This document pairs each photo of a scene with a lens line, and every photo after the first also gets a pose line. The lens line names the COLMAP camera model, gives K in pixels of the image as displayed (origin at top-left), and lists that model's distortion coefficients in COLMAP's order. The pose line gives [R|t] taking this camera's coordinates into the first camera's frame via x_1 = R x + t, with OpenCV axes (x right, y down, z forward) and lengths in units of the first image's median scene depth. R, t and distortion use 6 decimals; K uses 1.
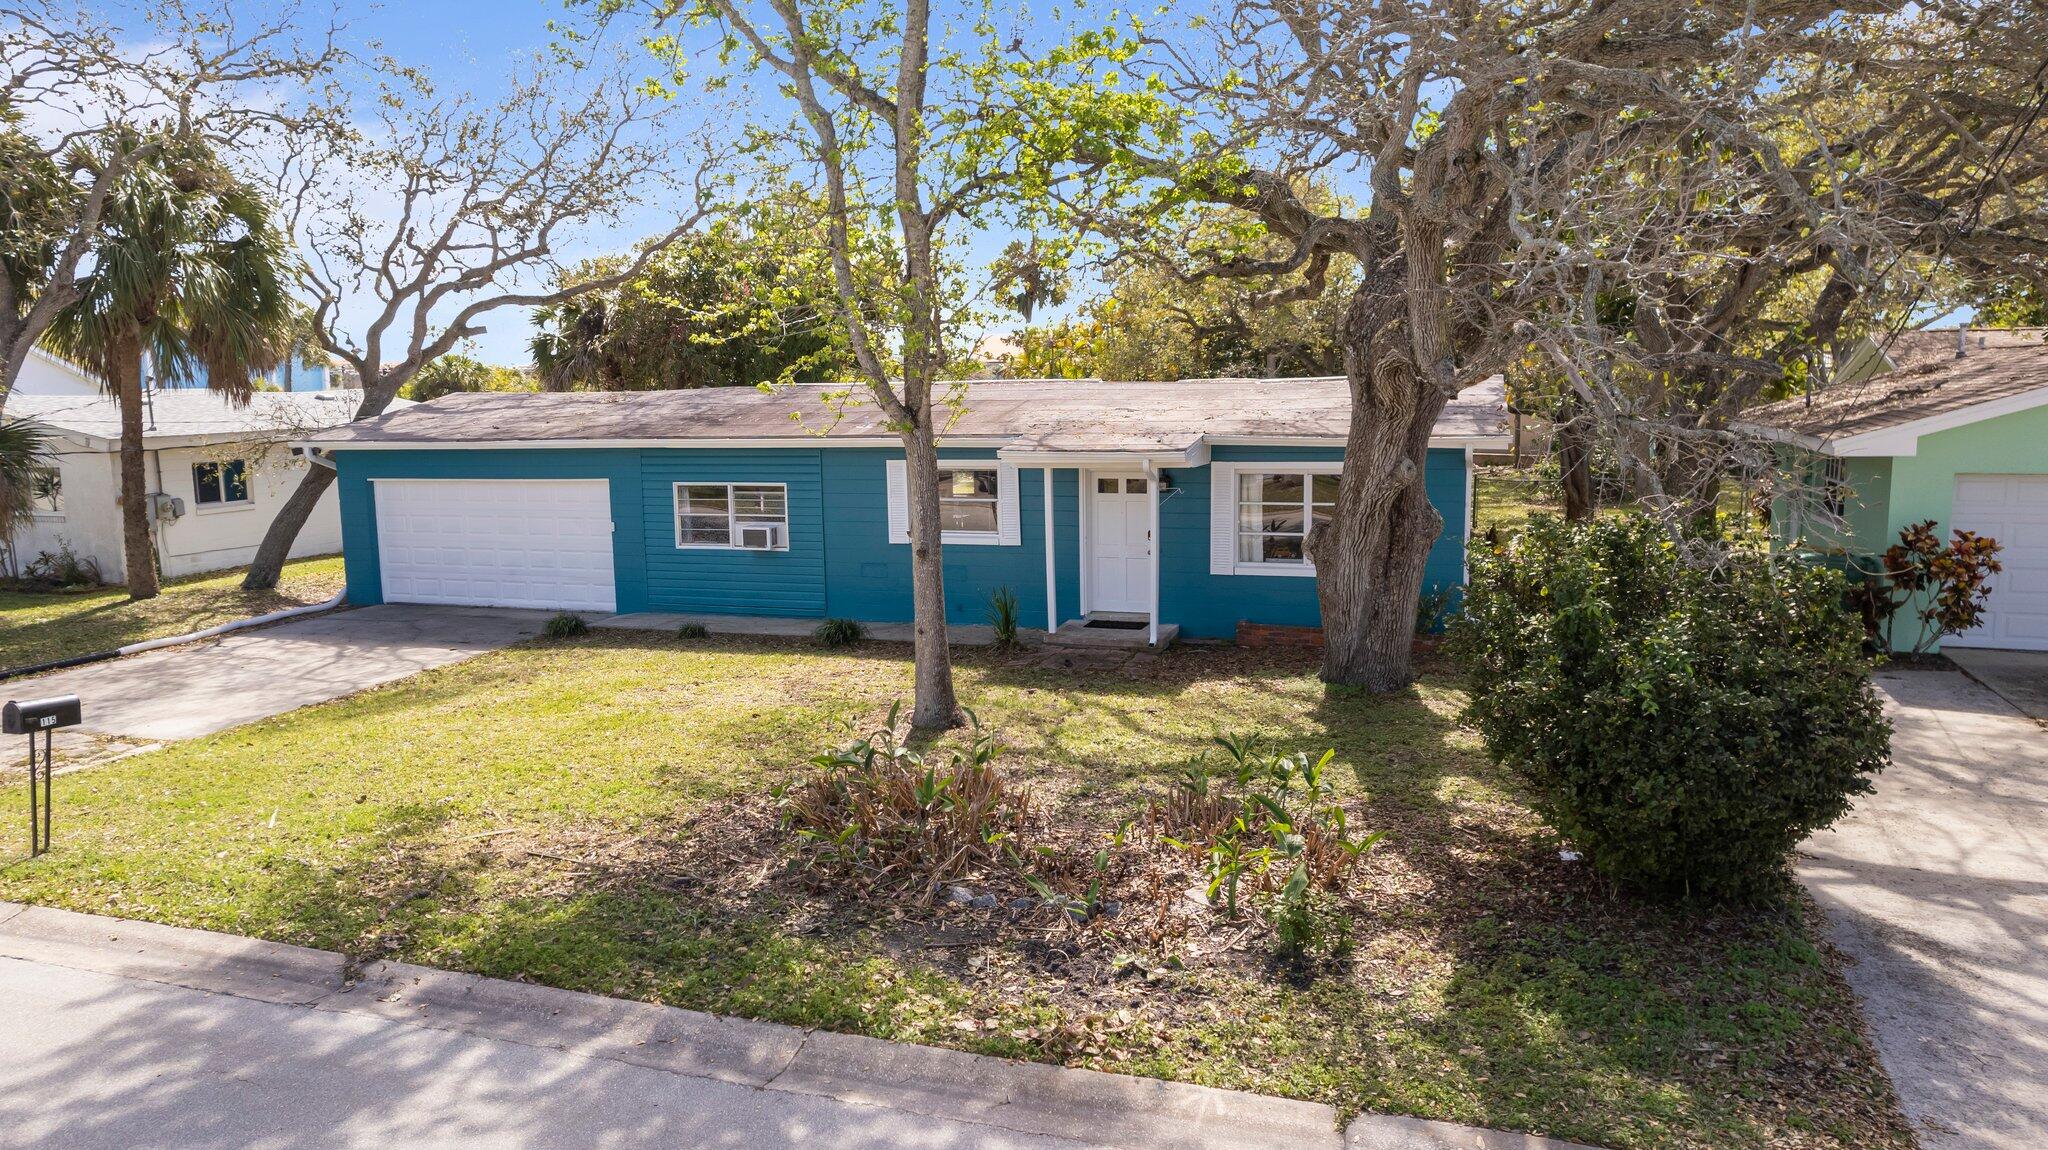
lens RADIAL K [[823.6, 0, 1024.0], [0, 823.6, 575.0], [0, 0, 1]] dist [-0.032484, 0.010237]
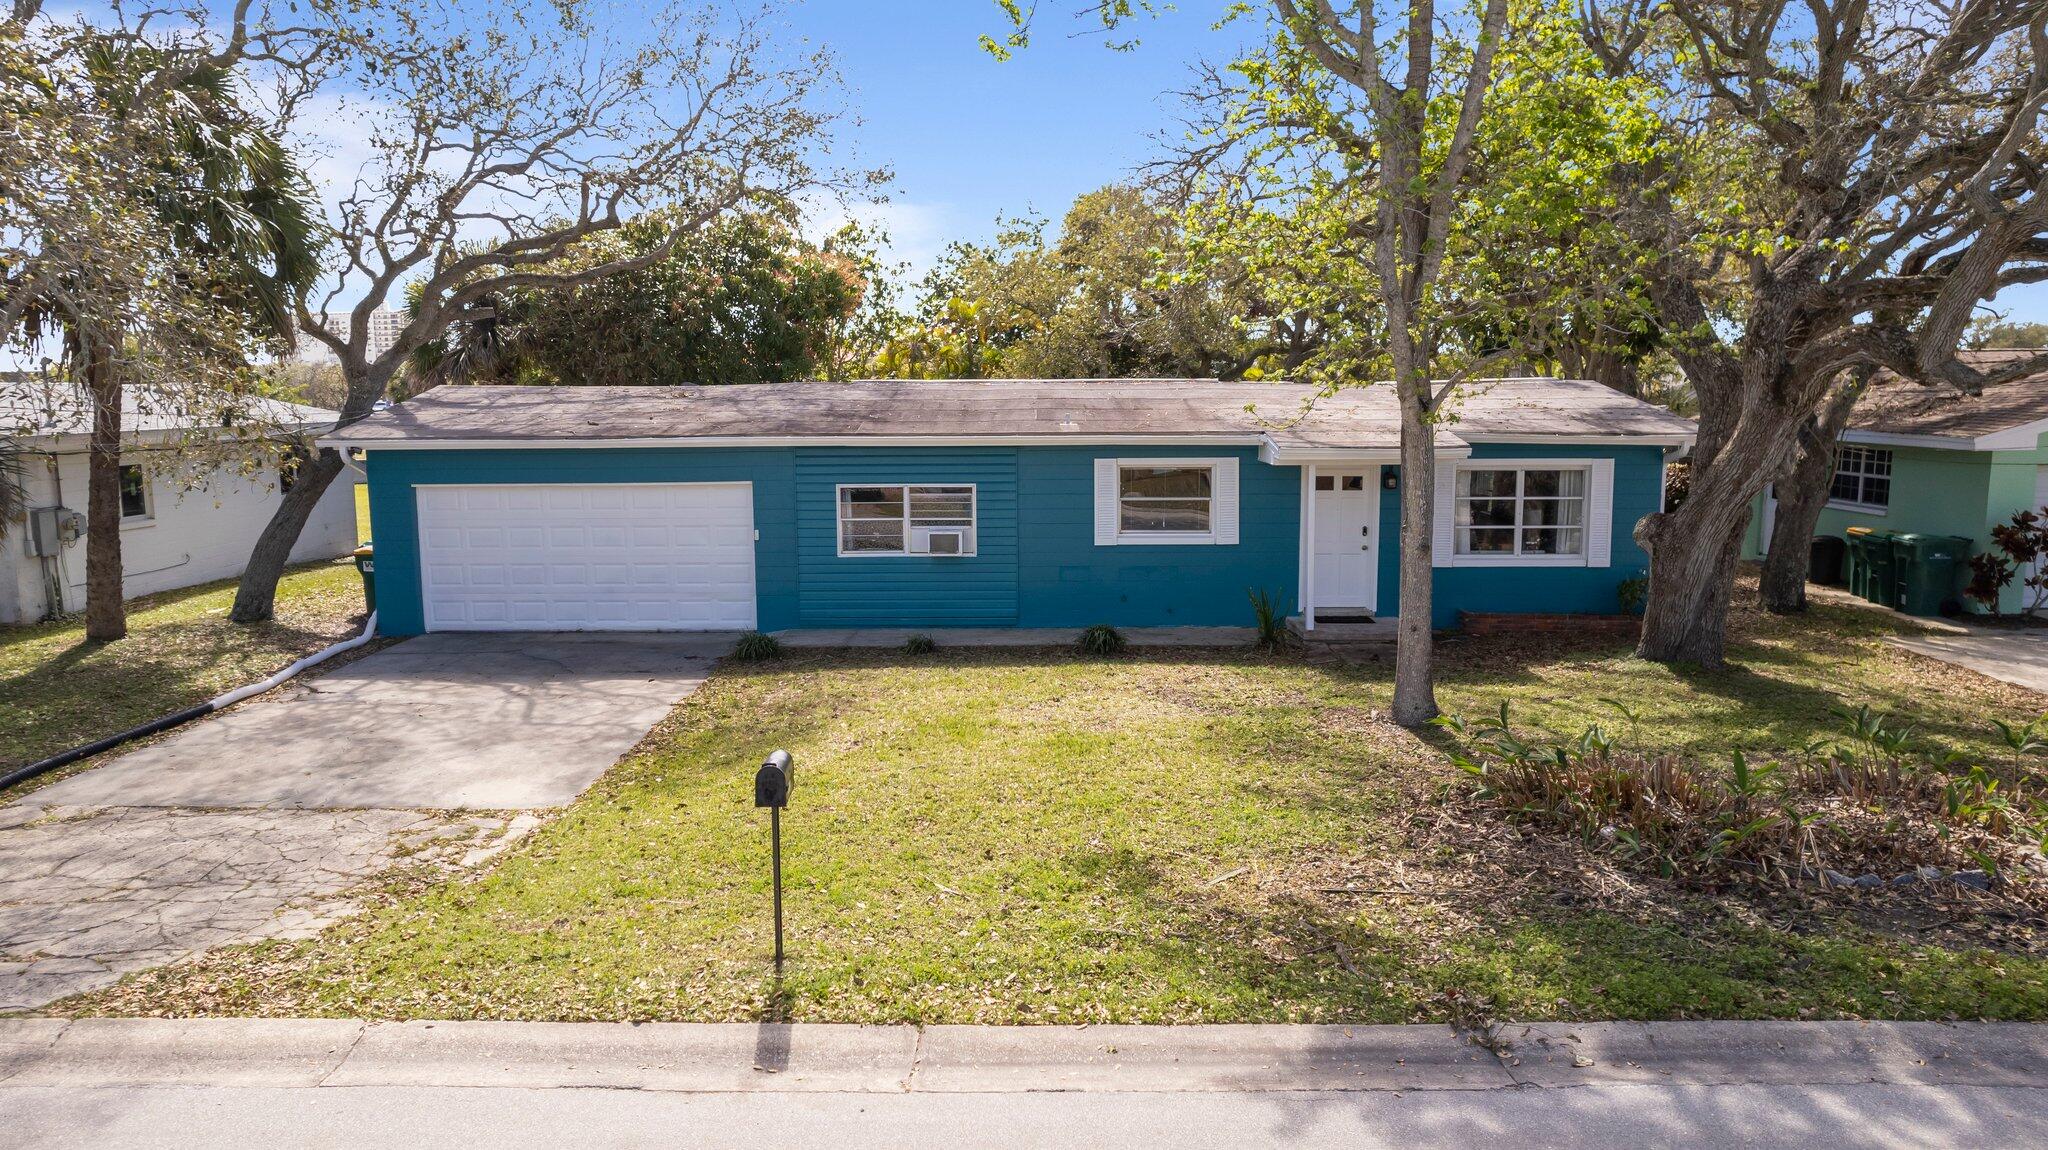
lens RADIAL K [[823.6, 0, 1024.0], [0, 823.6, 575.0], [0, 0, 1]] dist [-0.032484, 0.010237]
pose [[0.982139, -0.030647, 0.185646, -0.456757], [0.031695, 0.999494, -0.002684, -0.004339], [-0.185469, 0.008520, 0.982613, 0.077108]]
